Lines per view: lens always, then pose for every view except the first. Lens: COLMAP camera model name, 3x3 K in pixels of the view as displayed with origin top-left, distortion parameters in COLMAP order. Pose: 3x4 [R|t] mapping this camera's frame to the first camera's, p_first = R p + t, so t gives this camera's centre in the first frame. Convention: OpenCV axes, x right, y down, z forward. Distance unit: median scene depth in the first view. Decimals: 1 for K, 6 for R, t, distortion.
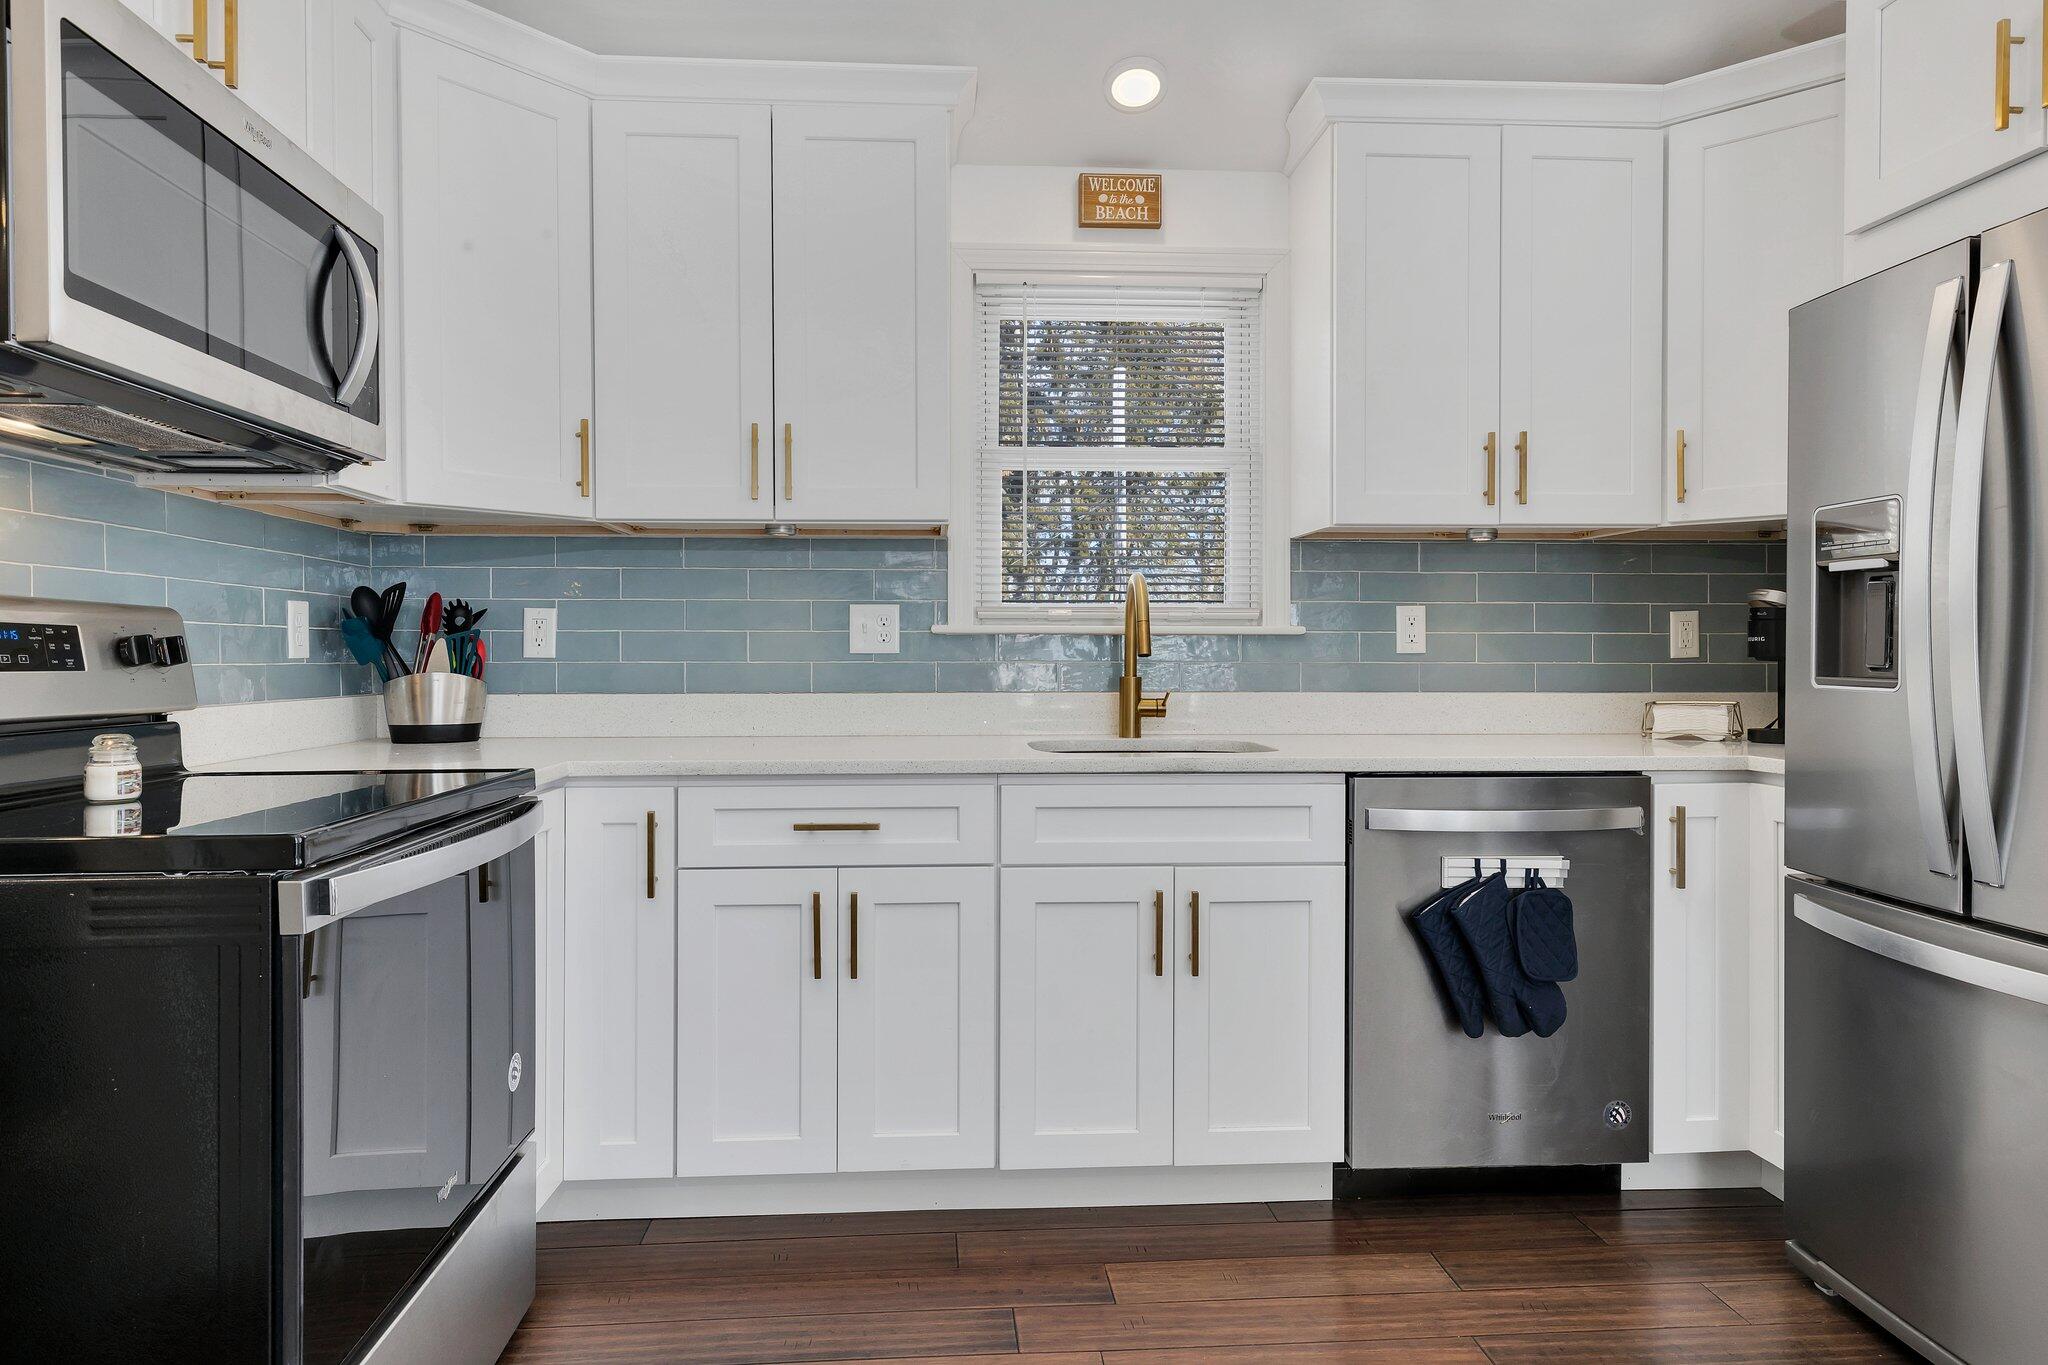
lens RADIAL K [[1183.7, 0, 1008.2], [0, 1183.7, 667.3], [0, 0, 1]] dist [0.006801, -0.000209]
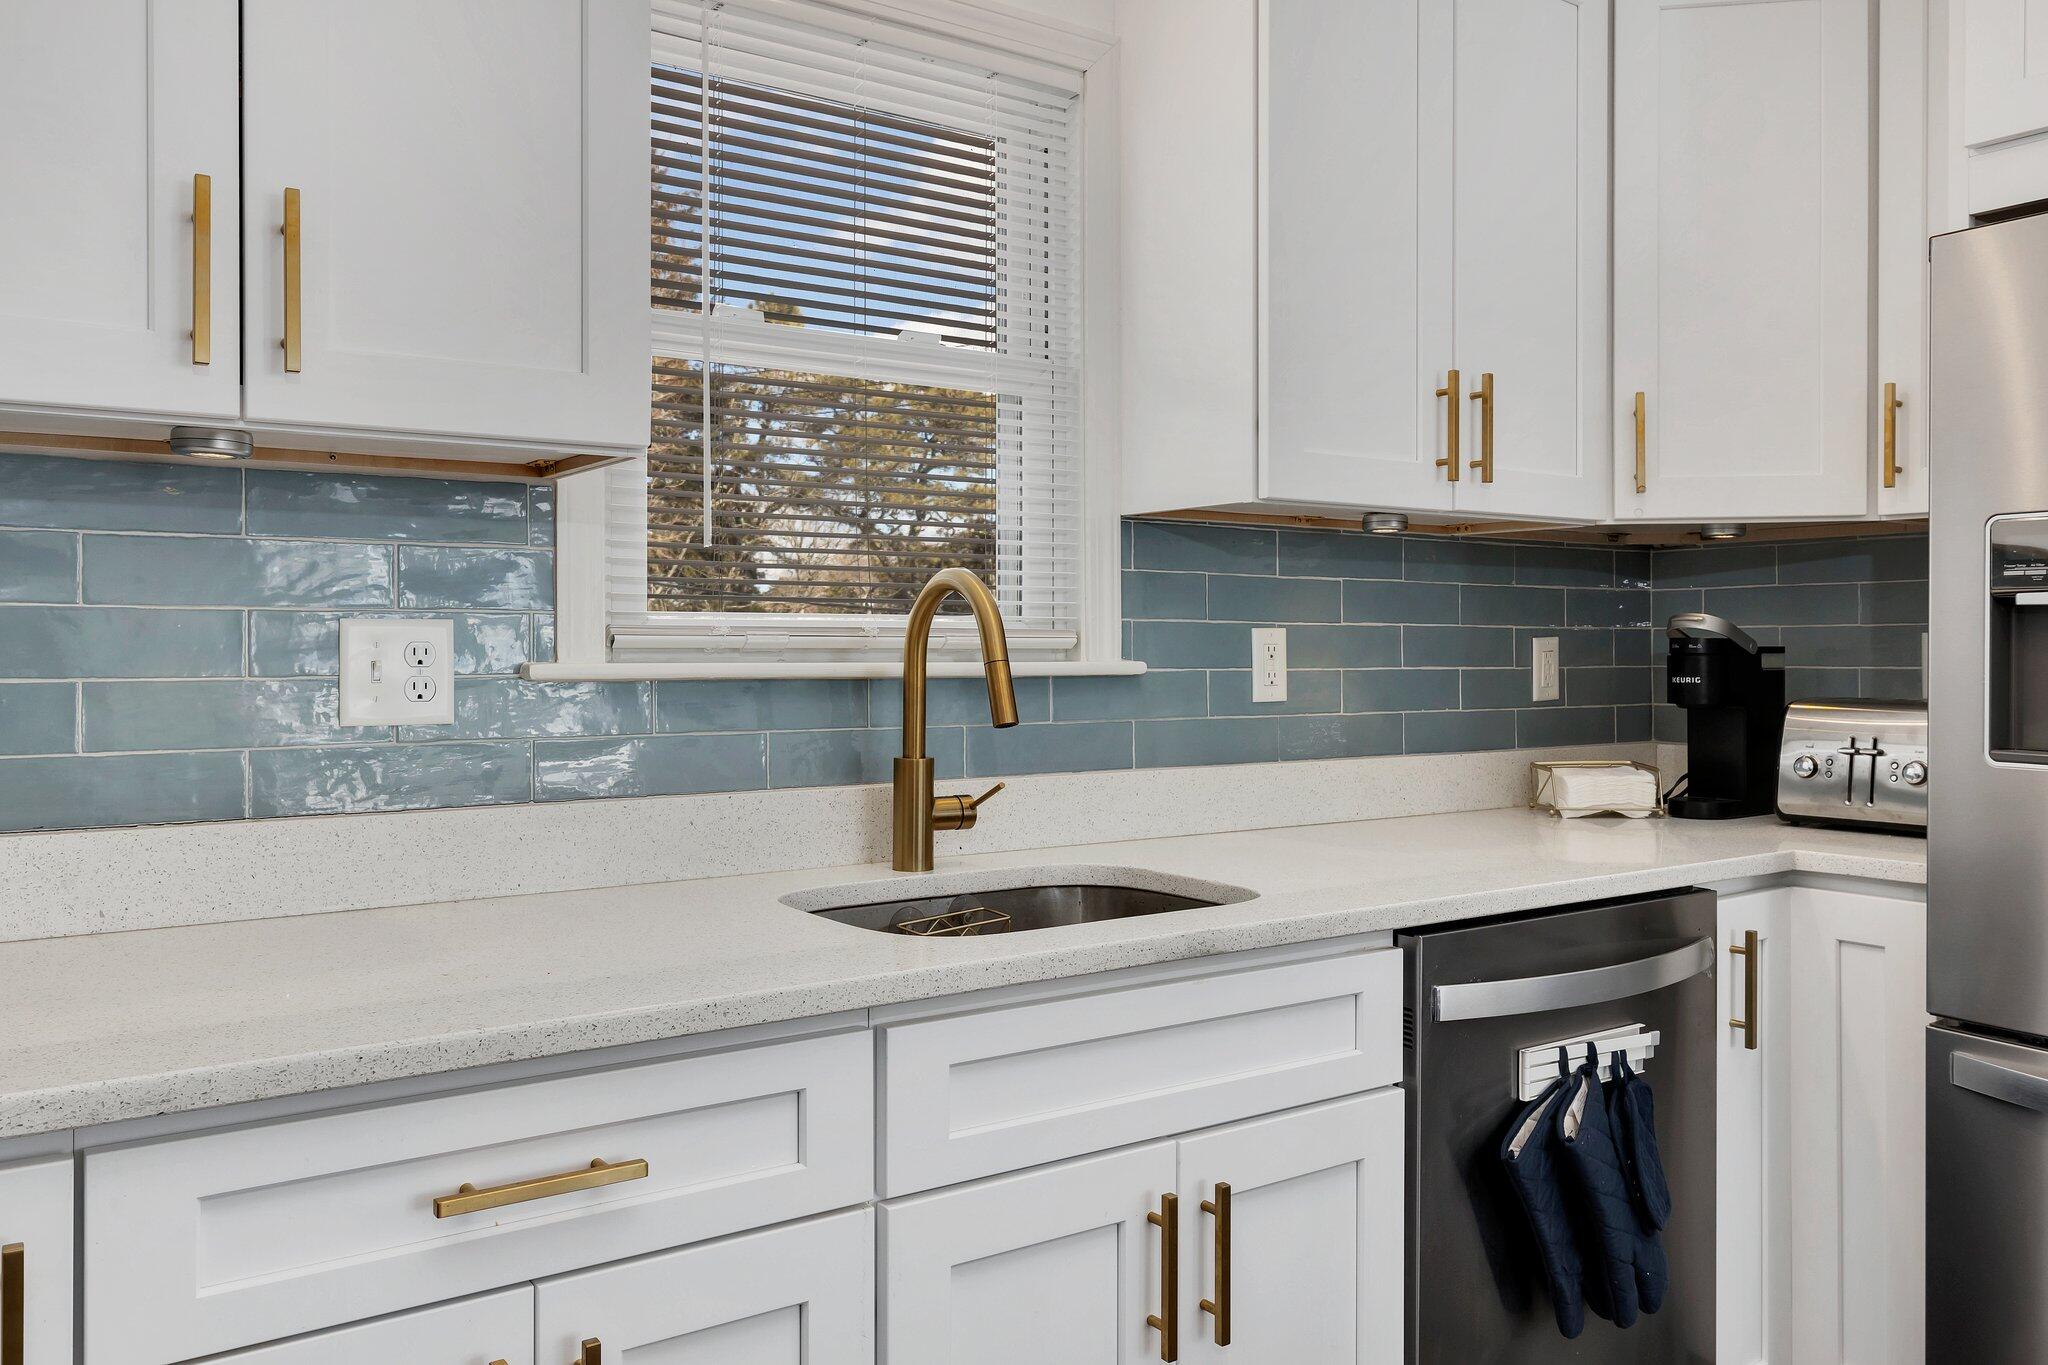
lens RADIAL K [[1551.3, 0, 1044.8], [0, 1551.3, 671.3], [0, 0, 1]] dist [0.003683, -0.000954]
pose [[0.857591, -0.006948, 0.514286, -0.226390], [0.006241, 0.999976, 0.003103, -0.035888], [-0.514295, 0.000549, 0.857613, 0.382693]]
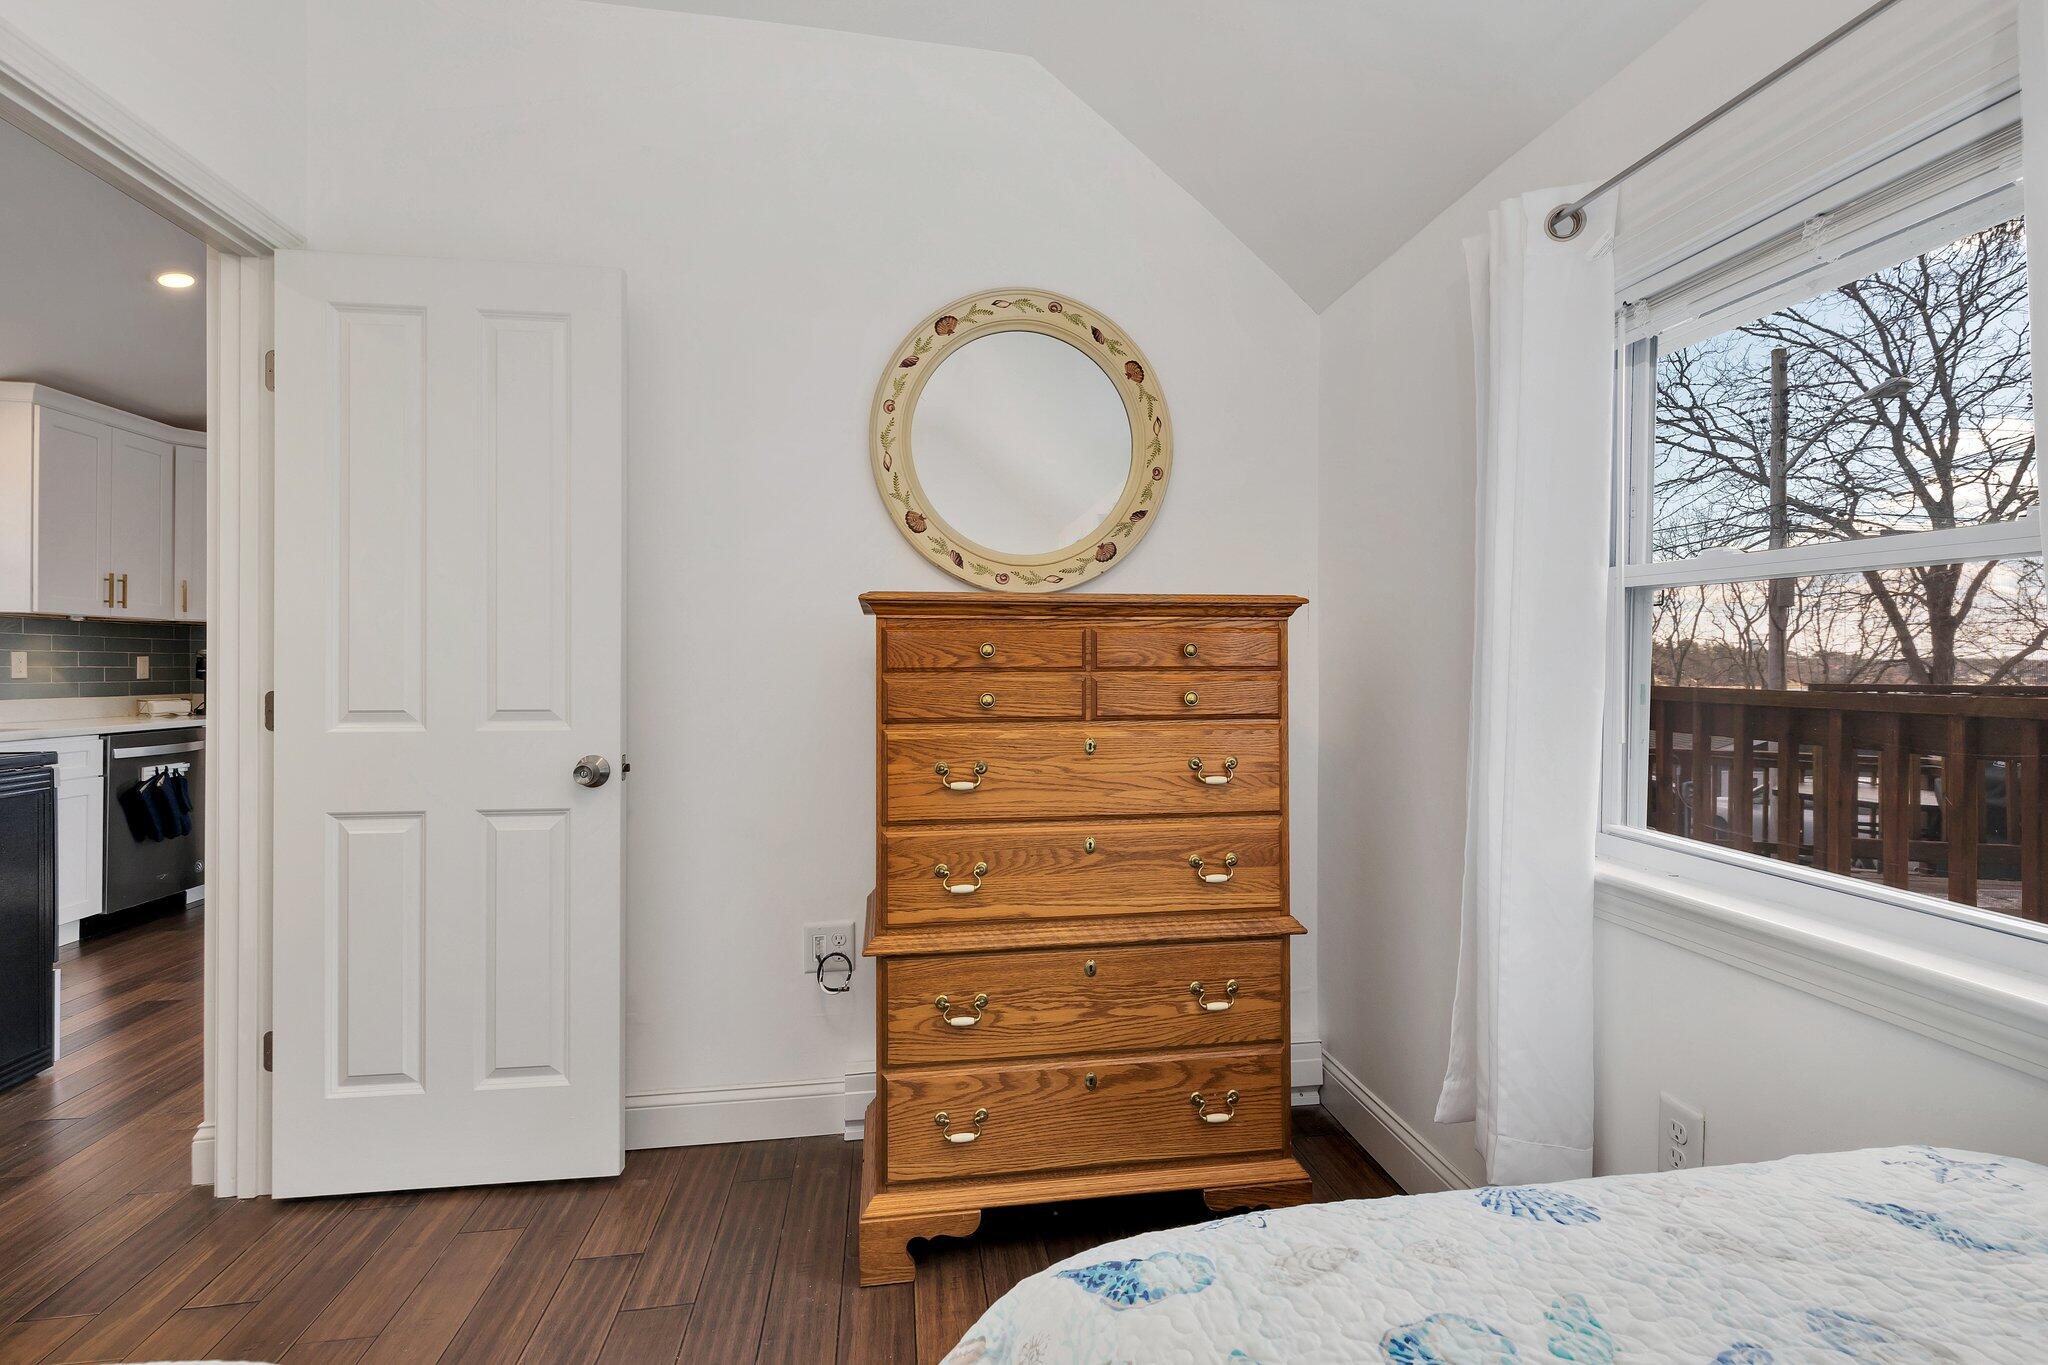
lens RADIAL K [[918.6, 0, 1018.7], [0, 918.6, 657.2], [0, 0, 1]] dist [-0.003346, -0.000488]
pose [[-0.069018, 0.012452, 0.997538, -1.319055], [0.011731, 0.999863, -0.011669, -0.010572], [-0.997546, 0.010897, -0.069154, -0.489730]]
